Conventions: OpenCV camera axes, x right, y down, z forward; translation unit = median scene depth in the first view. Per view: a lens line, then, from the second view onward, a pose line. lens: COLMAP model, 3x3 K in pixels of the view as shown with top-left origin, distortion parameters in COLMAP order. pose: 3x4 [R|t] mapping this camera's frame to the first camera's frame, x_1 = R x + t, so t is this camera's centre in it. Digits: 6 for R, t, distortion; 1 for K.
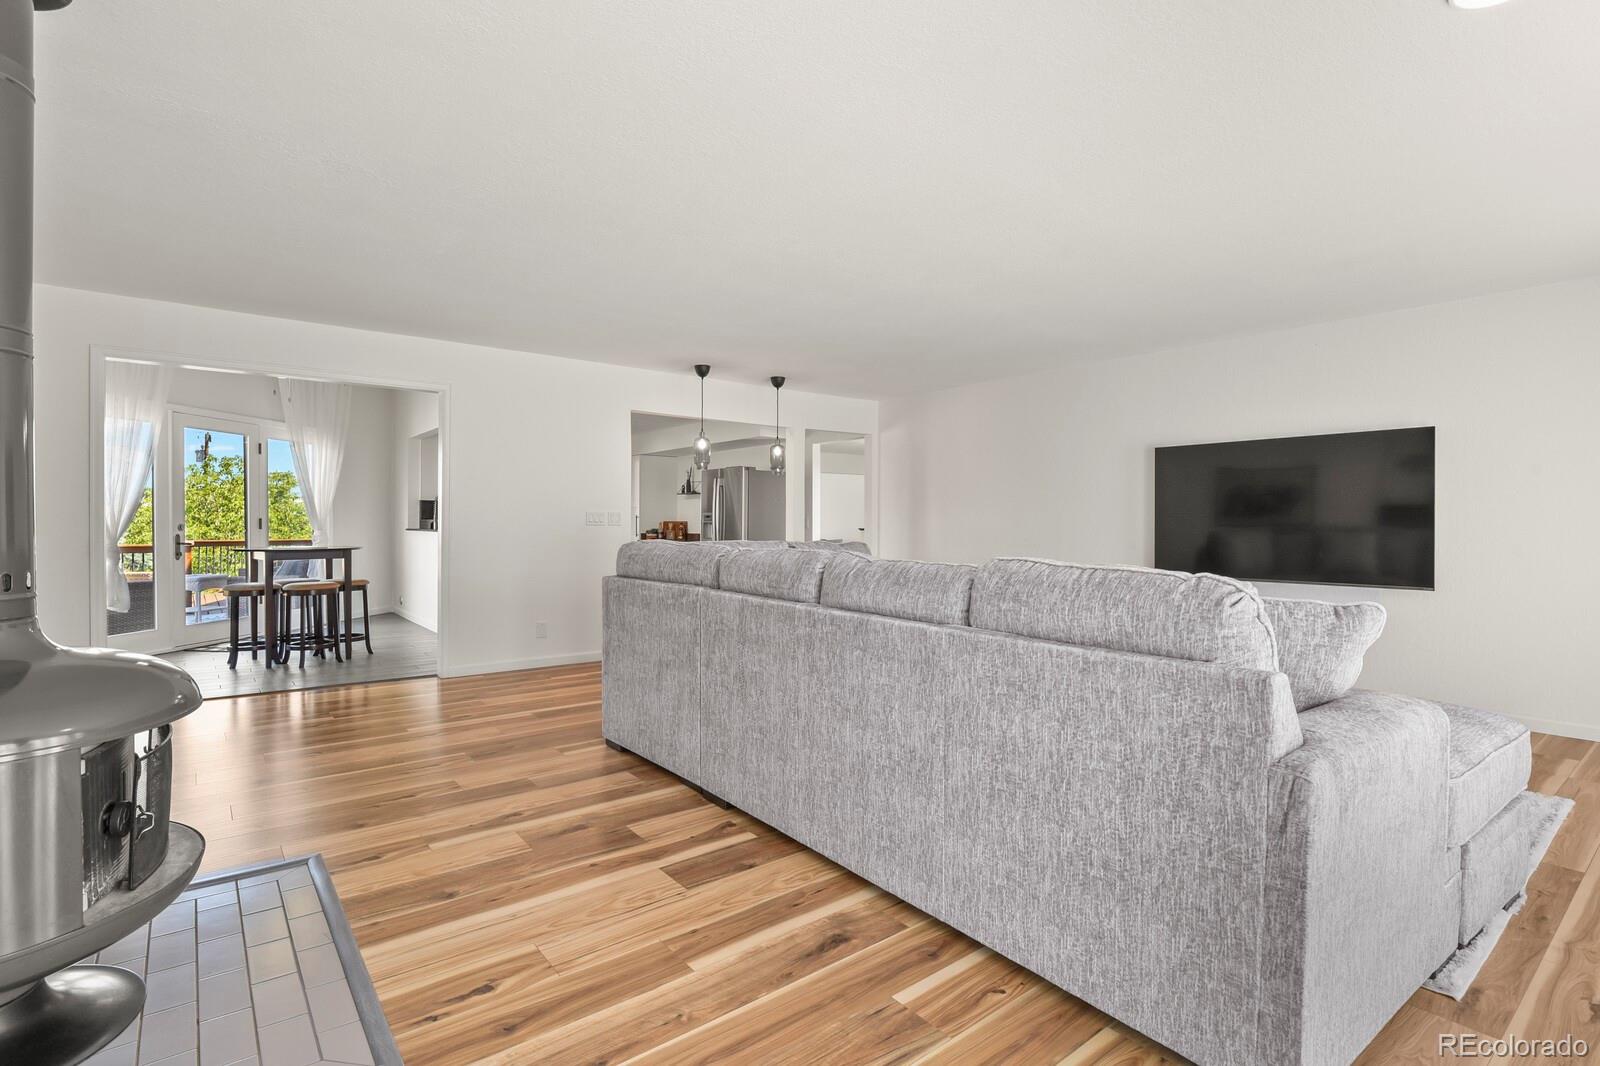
lens RADIAL K [[780.9, 0, 807.5], [0, 780.9, 530.4], [0, 0, 1]] dist [-0.006087, -0.004320]
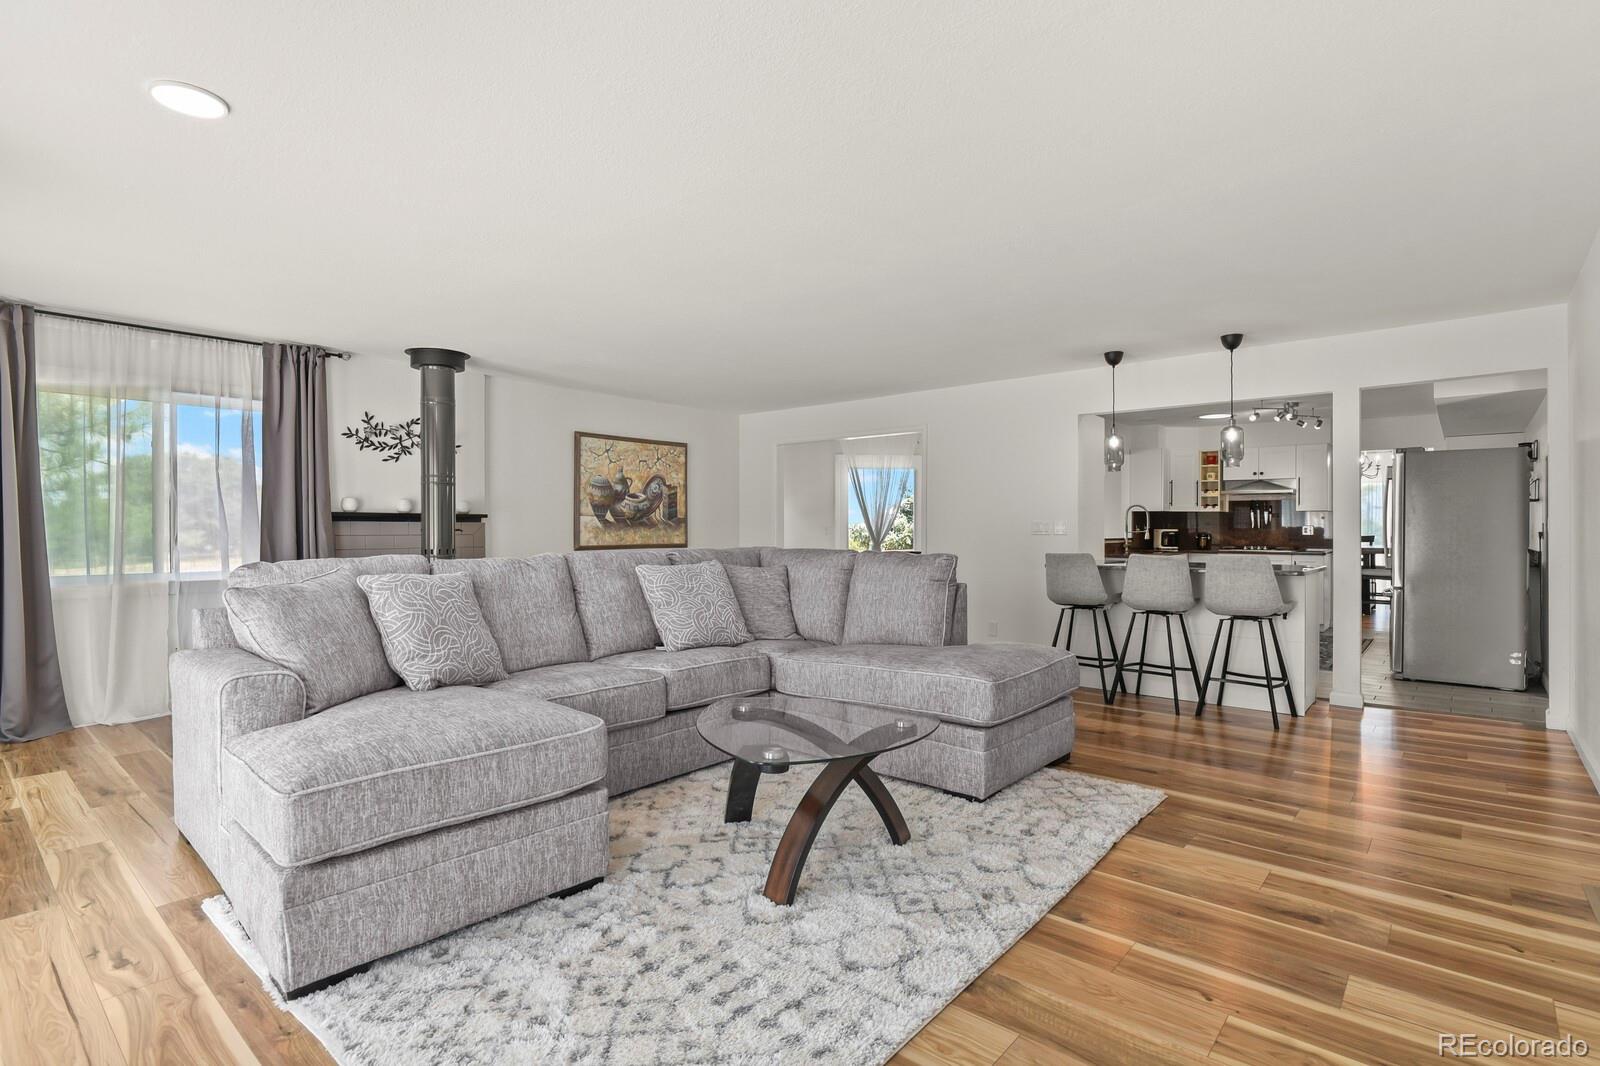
lens RADIAL K [[780.9, 0, 803.3], [0, 780.9, 530.5], [0, 0, 1]] dist [-0.006087, -0.004320]
pose [[0.179578, -0.010019, -0.983693, 0.660508], [-0.010647, 0.999870, -0.012128, 0.002080], [0.983686, 0.012652, 0.179448, 0.504512]]
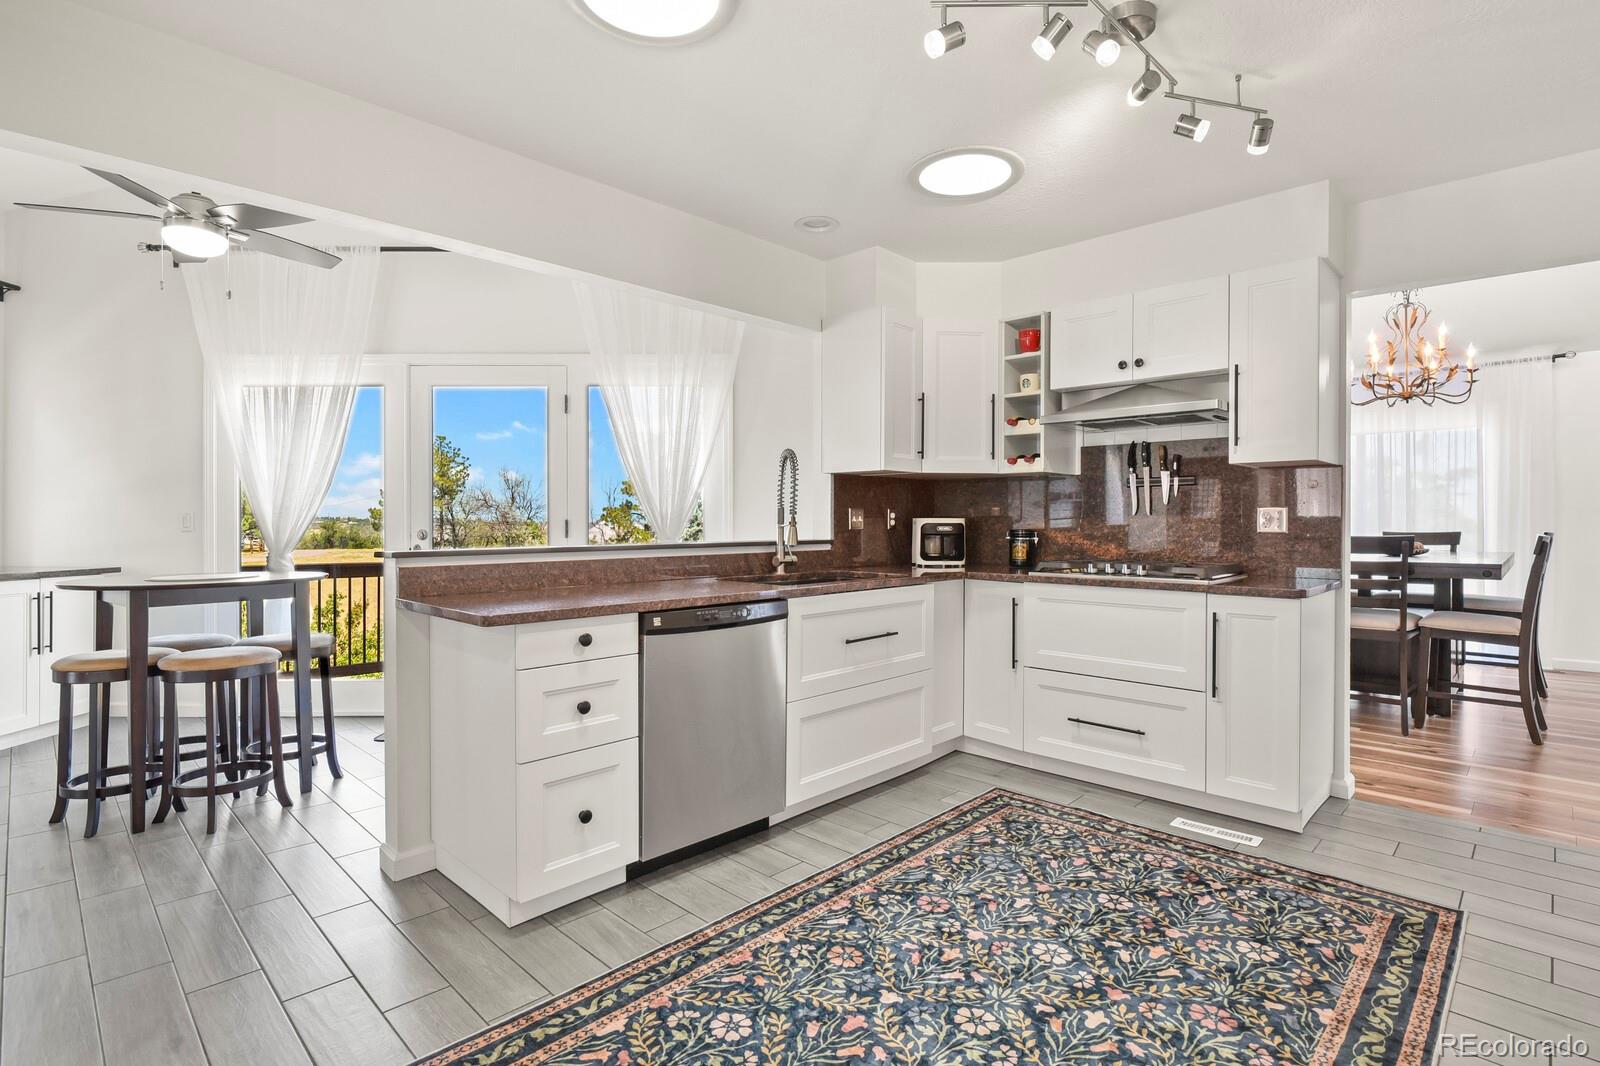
lens RADIAL K [[780.9, 0, 806.4], [0, 780.9, 533.2], [0, 0, 1]] dist [-0.006087, -0.004320]
pose [[0.117211, 0.000555, -0.993107, -0.127062], [-0.007181, 0.999974, -0.000288, -0.013945], [0.993081, 0.007165, 0.117212, 1.331518]]
